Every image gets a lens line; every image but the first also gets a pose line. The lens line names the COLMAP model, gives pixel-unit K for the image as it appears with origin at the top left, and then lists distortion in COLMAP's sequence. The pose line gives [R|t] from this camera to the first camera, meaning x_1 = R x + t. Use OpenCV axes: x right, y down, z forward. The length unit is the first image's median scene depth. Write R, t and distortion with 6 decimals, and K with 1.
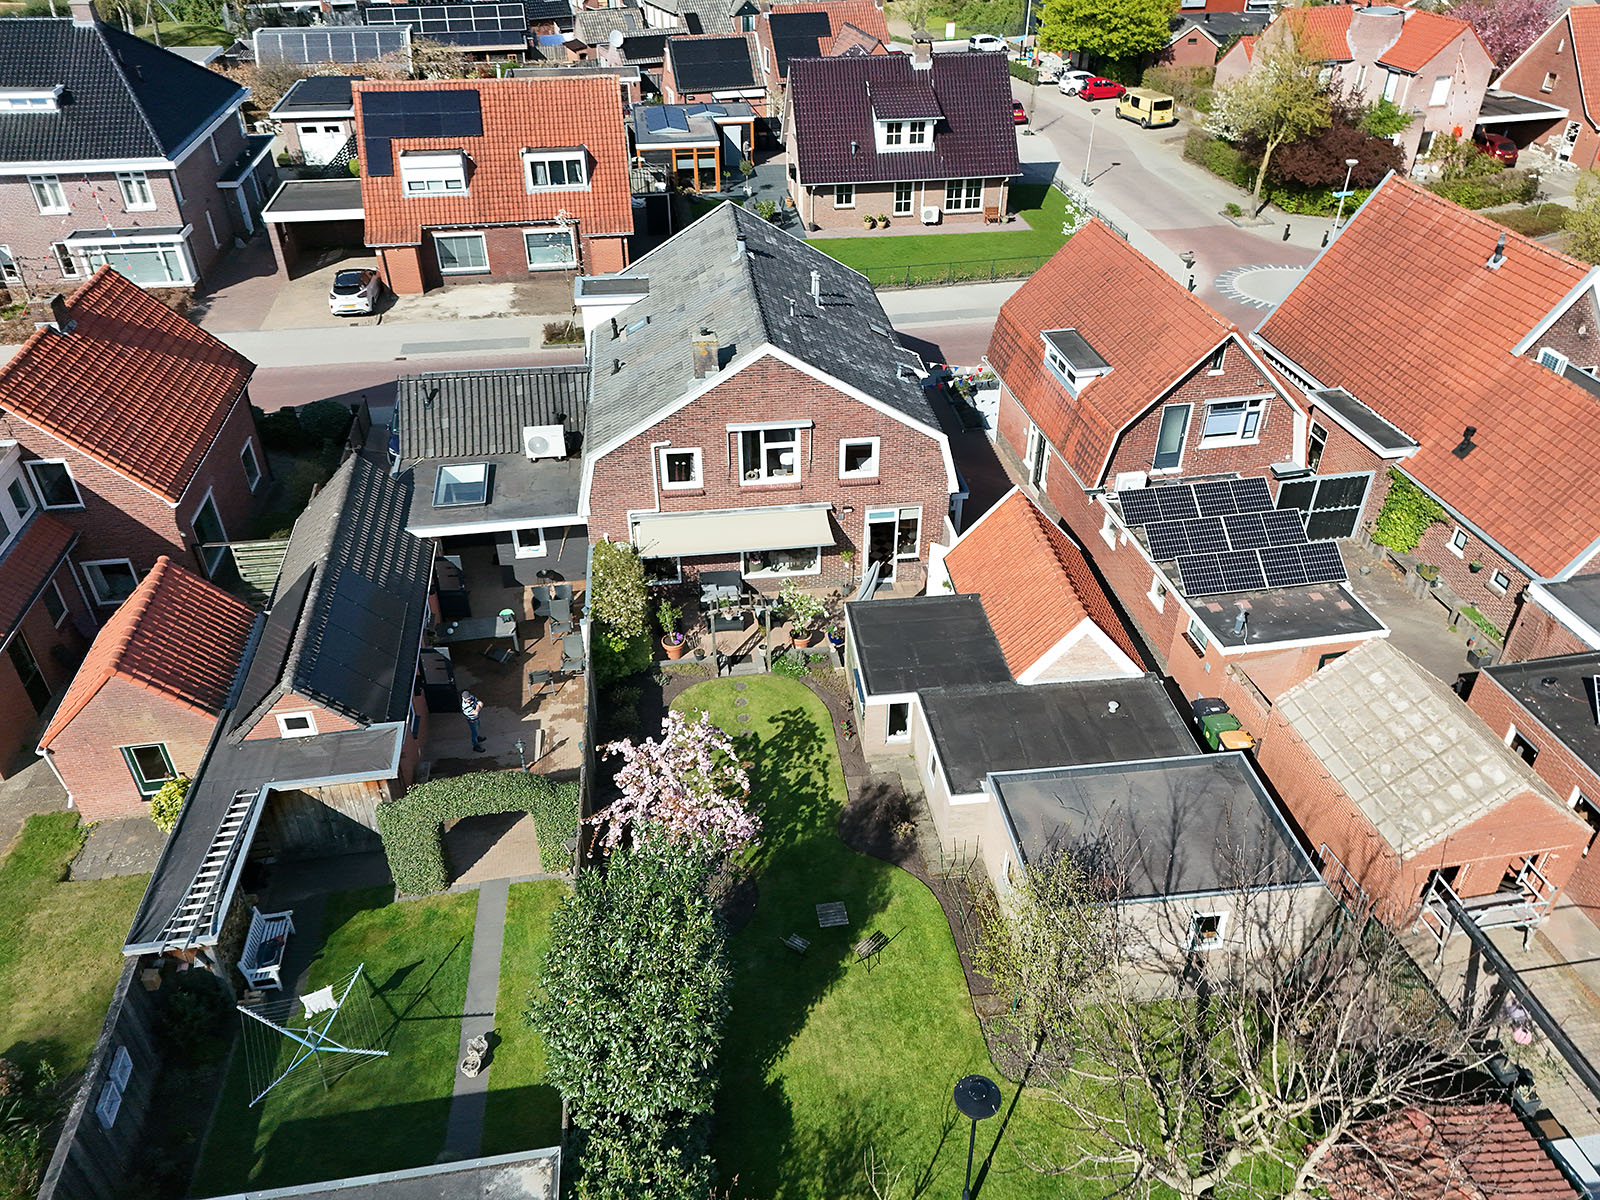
lens RADIAL K [[1168.8, 0, 800.0], [0, 1168.8, 600.0], [0, 0, 1]] dist [0.074439, -0.078065]
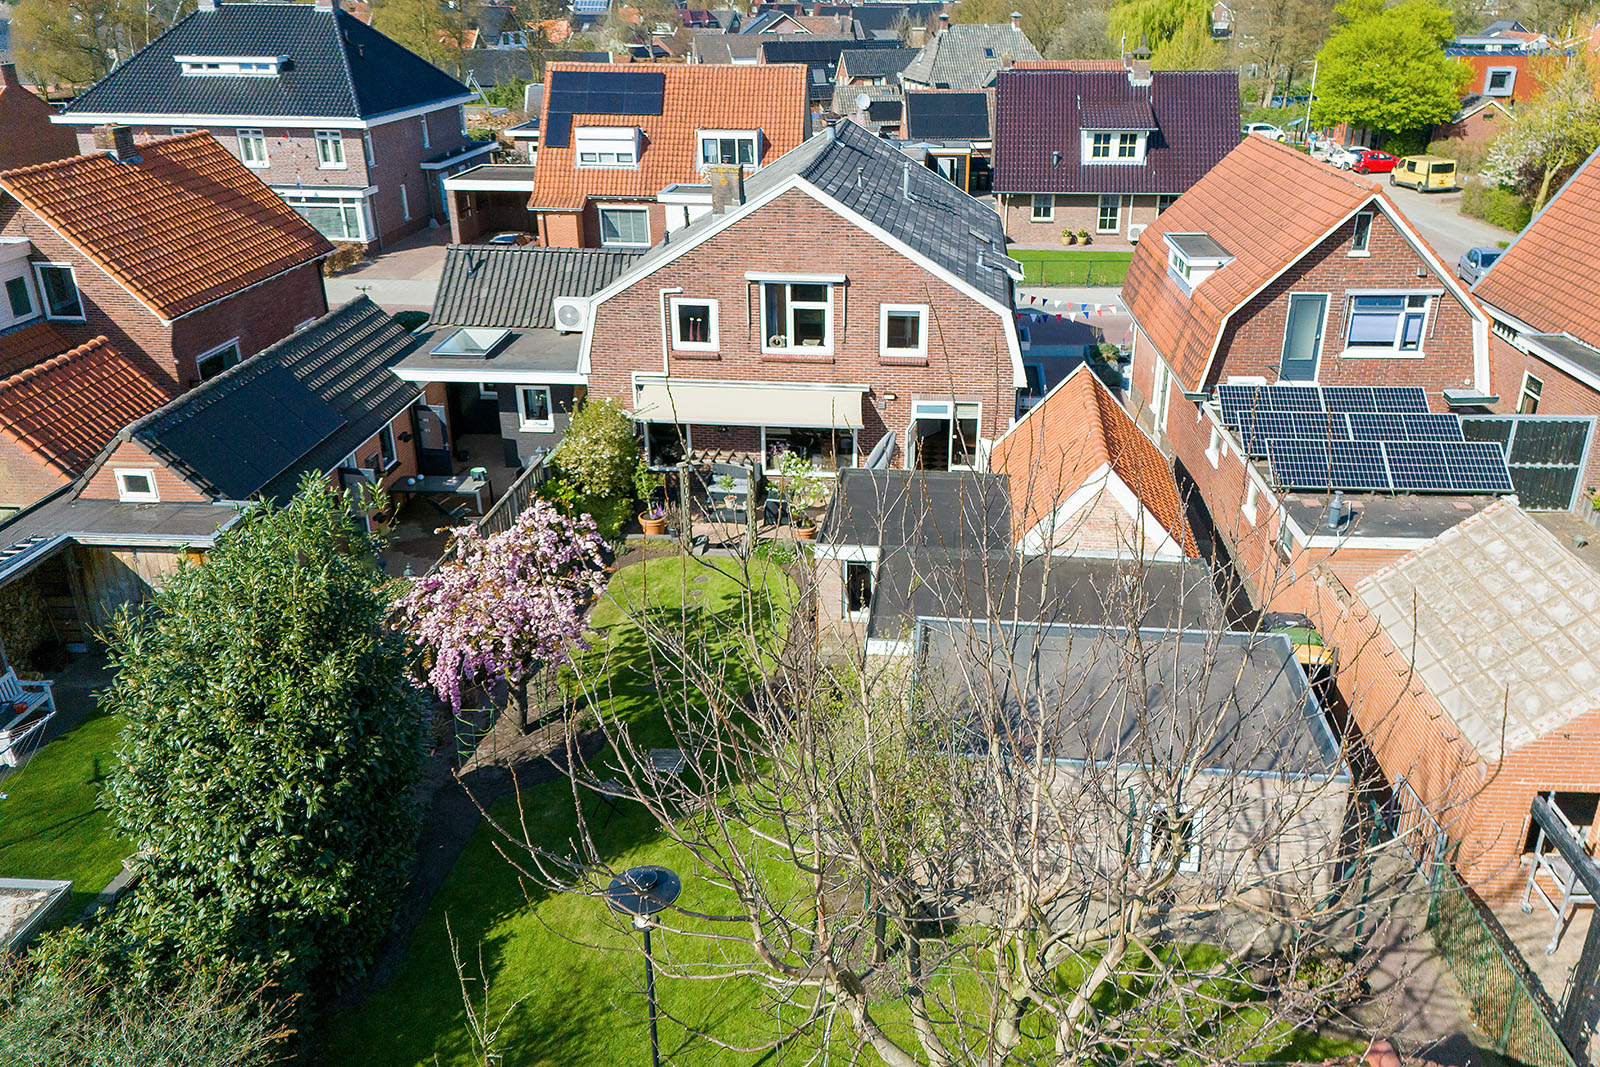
lens RADIAL K [[1236.8, 0, 842.5], [0, 1236.8, 500.9], [0, 0, 1]] dist [0.064842, -0.058855]
pose [[0.975720, 0.088448, -0.200370, 0.194704], [-0.128013, 0.972606, -0.194036, 0.173164], [0.177719, 0.214975, 0.960313, 0.167955]]
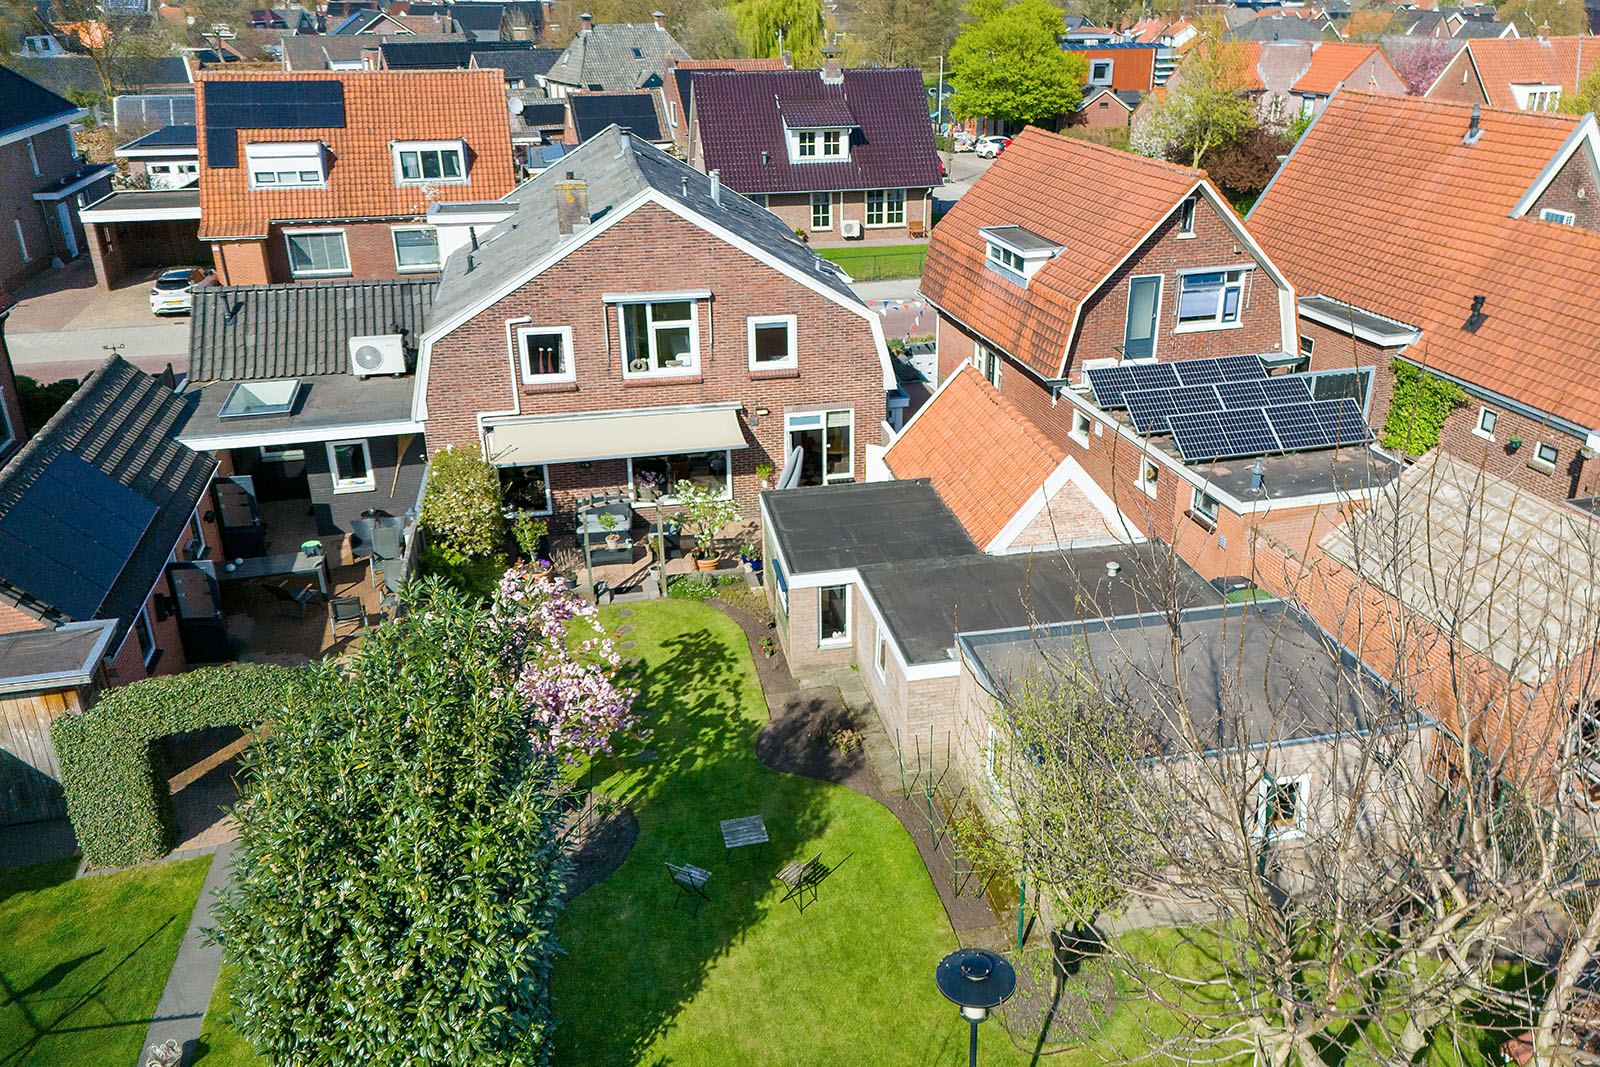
lens RADIAL K [[1236.8, 0, 842.5], [0, 1236.8, 500.9], [0, 0, 1]] dist [0.064842, -0.058855]
pose [[0.995434, -0.035398, 0.088651, 0.019234], [0.052937, 0.977519, -0.204094, 0.162330], [-0.079434, 0.207855, 0.974929, 0.181811]]
